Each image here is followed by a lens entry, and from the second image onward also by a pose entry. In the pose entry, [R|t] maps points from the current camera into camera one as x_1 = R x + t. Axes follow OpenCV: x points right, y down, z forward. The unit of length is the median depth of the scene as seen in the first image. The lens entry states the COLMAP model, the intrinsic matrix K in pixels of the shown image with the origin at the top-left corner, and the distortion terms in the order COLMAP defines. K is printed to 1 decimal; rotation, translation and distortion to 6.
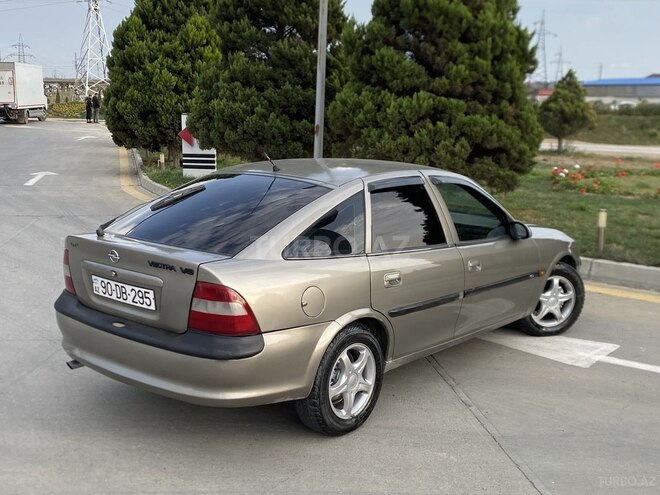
lens RADIAL K [[799.1, 0, 333.4], [0, 799.1, 264.8], [0, 0, 1]] dist [0.041994, 0.000000]
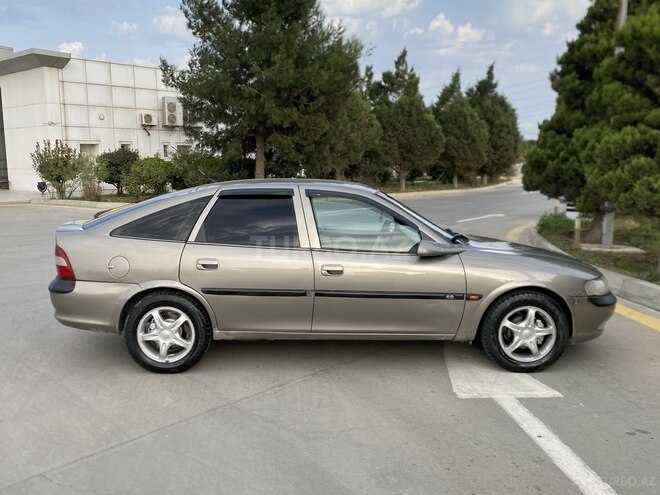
lens RADIAL K [[656.0, 0, 309.1], [0, 656.0, 252.3], [0, 0, 1]] dist [0.016514, 0.000000]
pose [[0.627260, 0.070584, -0.775605, 1.029508], [-0.131040, 0.991252, -0.015768, -0.005577], [0.767707, 0.111526, 0.631022, 0.477857]]
